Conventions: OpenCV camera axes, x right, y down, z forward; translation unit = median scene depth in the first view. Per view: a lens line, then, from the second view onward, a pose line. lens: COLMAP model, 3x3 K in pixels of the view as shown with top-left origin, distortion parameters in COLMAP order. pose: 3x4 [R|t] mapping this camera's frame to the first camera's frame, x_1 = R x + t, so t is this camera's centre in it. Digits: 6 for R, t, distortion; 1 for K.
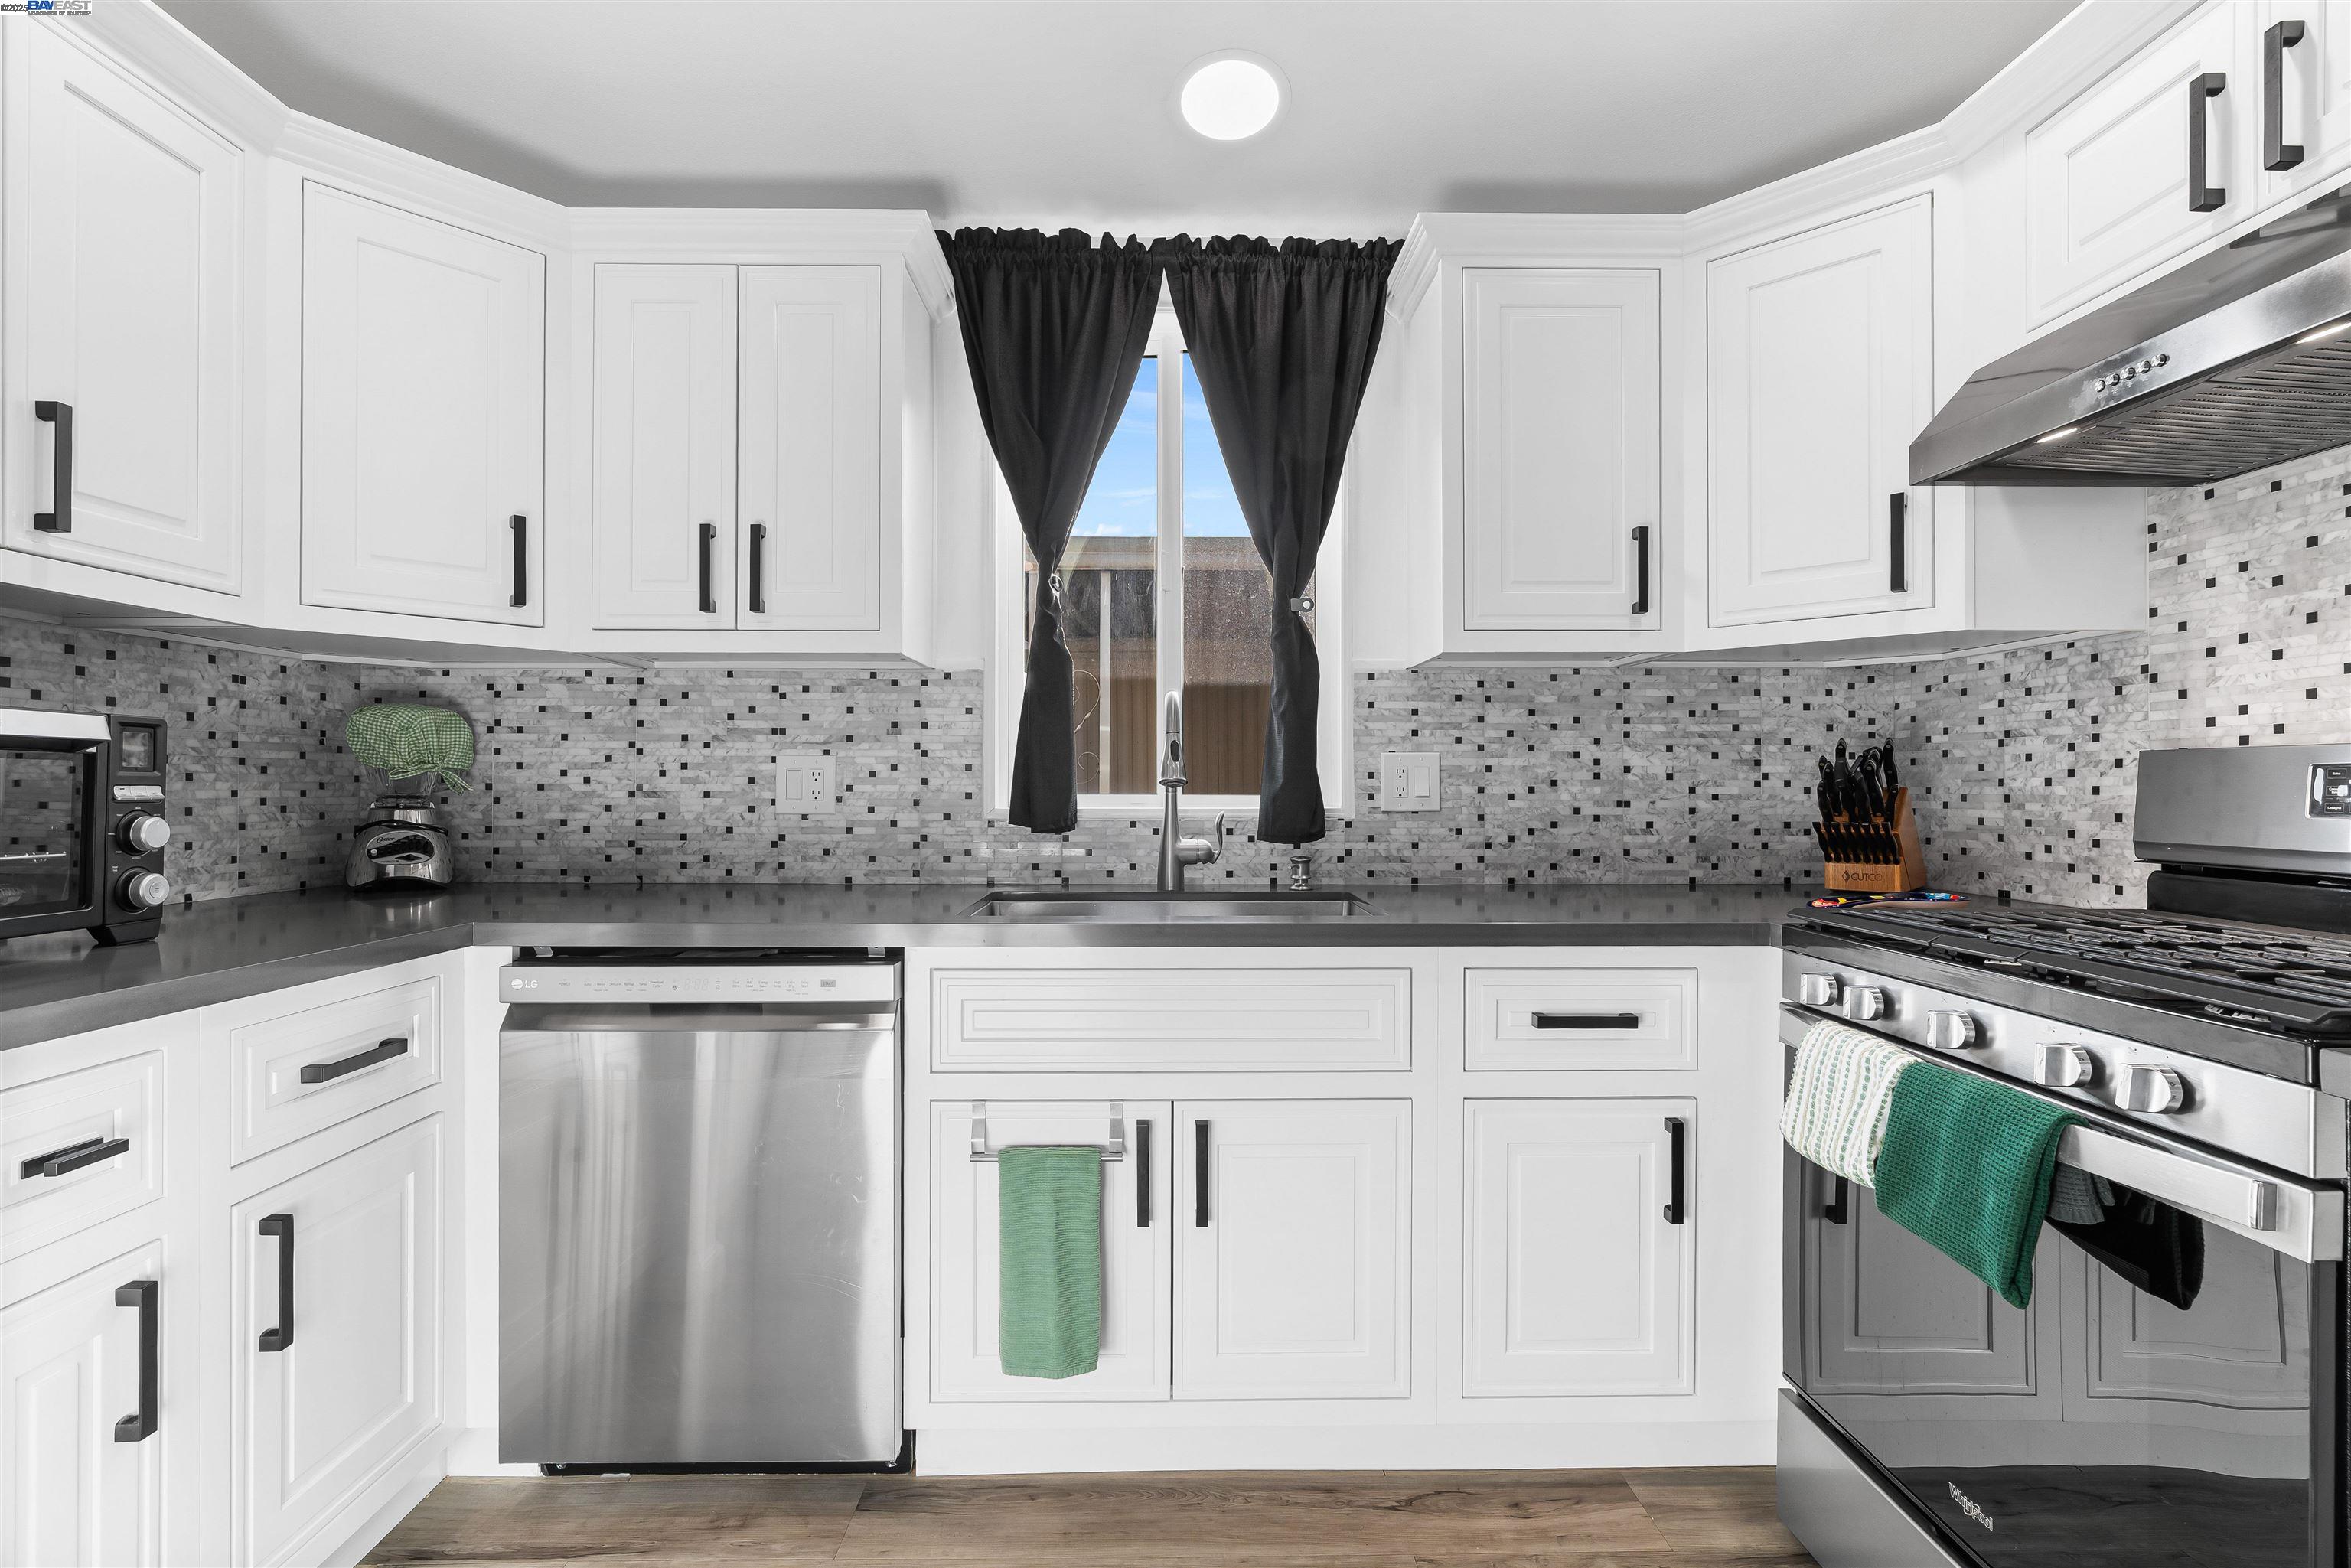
lens RADIAL K [[1068.3, 0, 1176.0], [0, 1068.3, 776.4], [0, 0, 1]] dist [-0.011012, 0.000971]
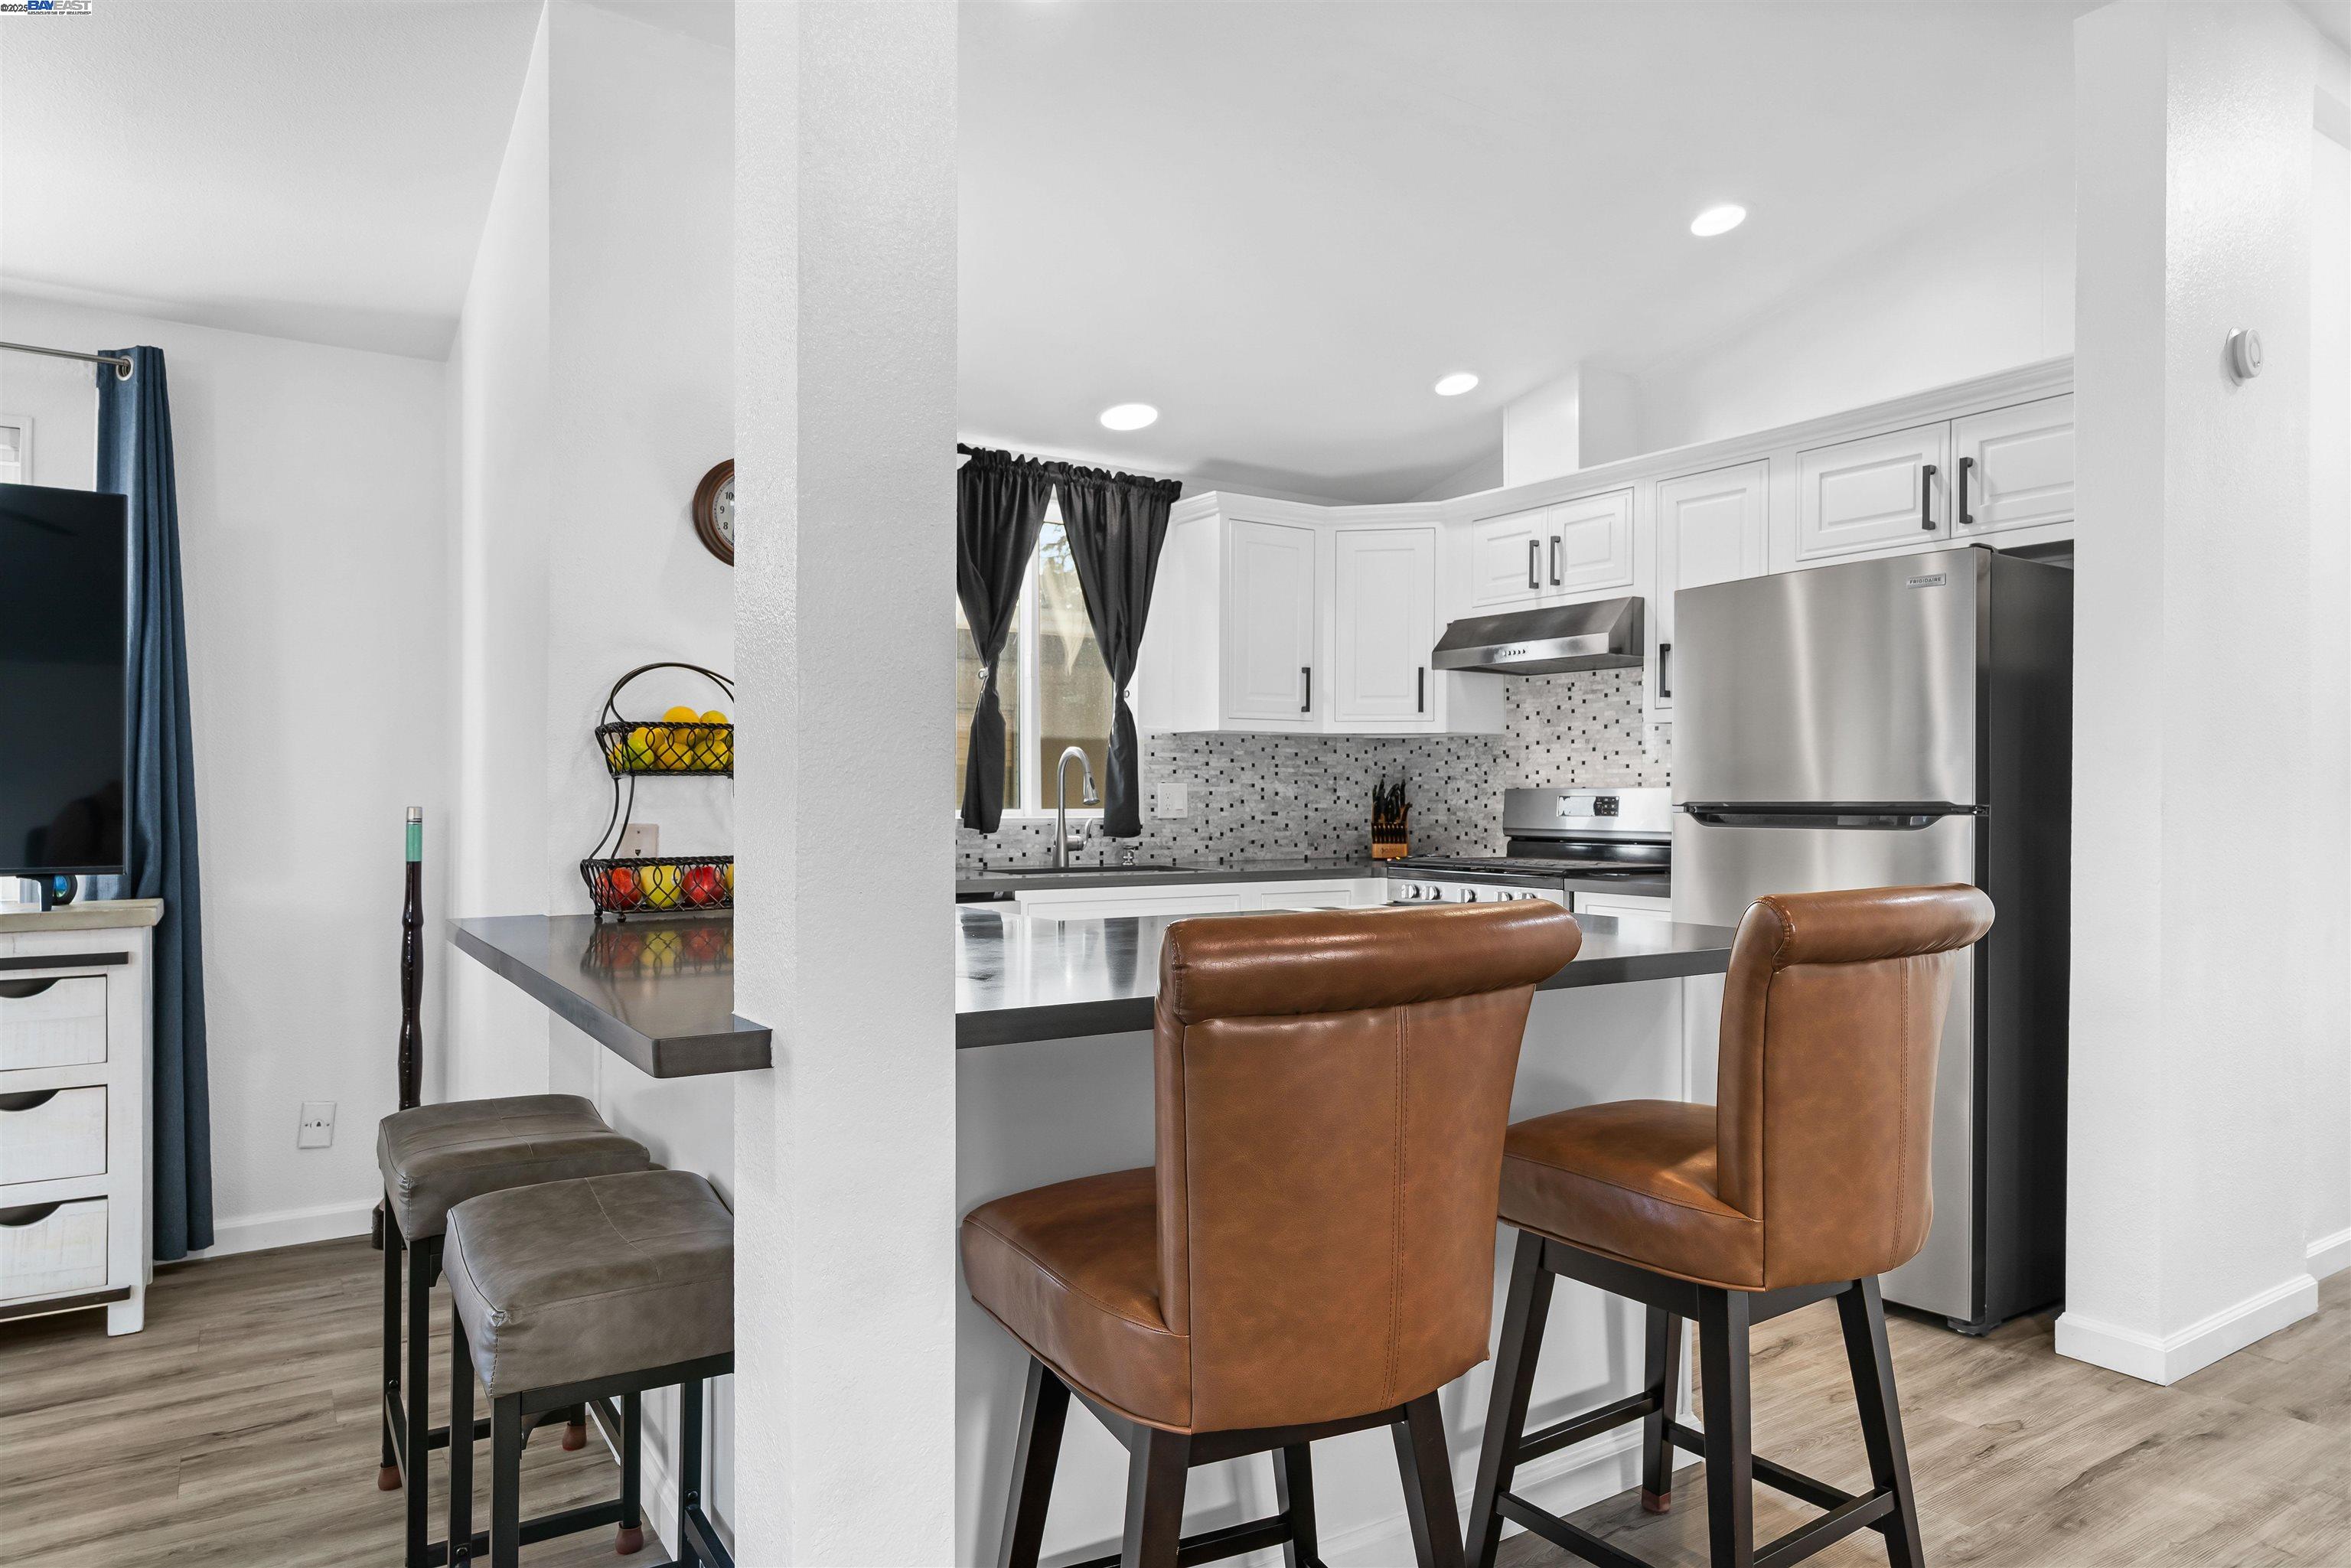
lens RADIAL K [[1419.6, 0, 1175.5], [0, 1419.6, 784.0], [0, 0, 1]] dist [-0.004838, -0.001752]
pose [[0.840761, 0.007758, 0.541351, -1.036479], [-0.006633, 0.999970, -0.004028, -0.013027], [-0.541366, -0.000205, 0.840787, -0.919231]]
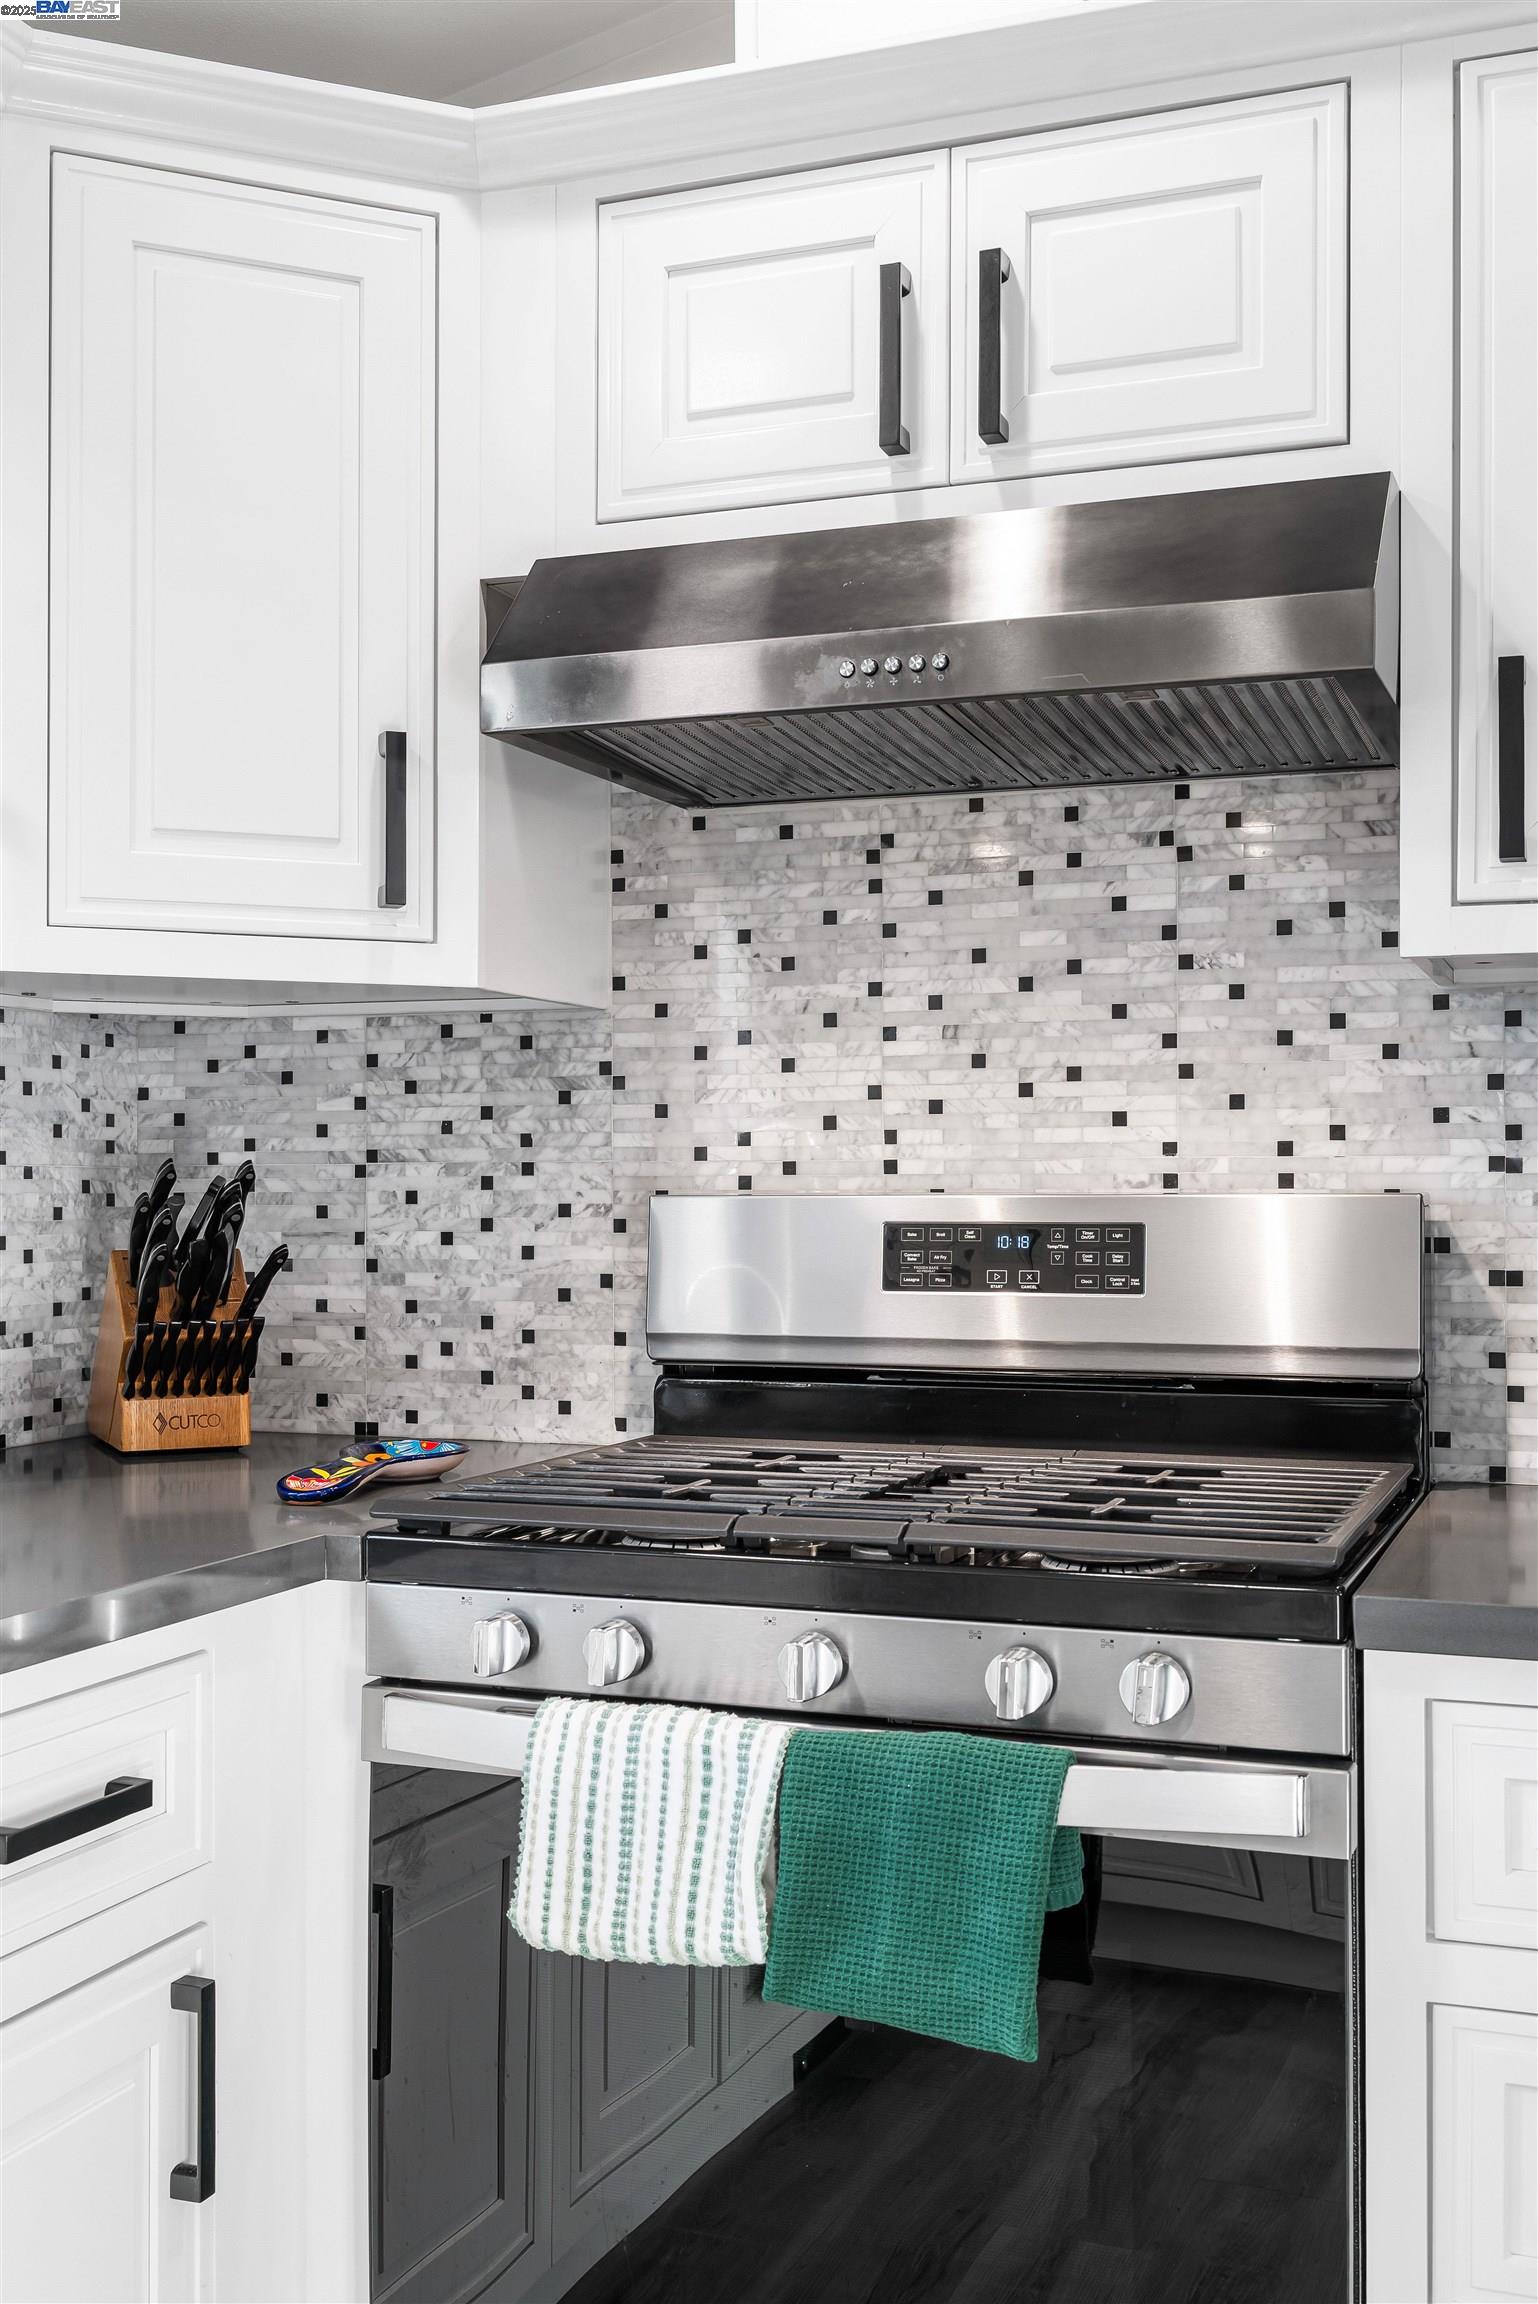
lens RADIAL K [[2324.2, 0, 769.0], [0, 2324.2, 1152.0], [0, 0, 1]] dist [0.003932, 0.008885]
pose [[0.367042, 0.012178, 0.930124, -0.308998], [-0.004275, 0.999926, -0.011405, -0.026333], [-0.930194, 0.000210, 0.367067, 0.298044]]
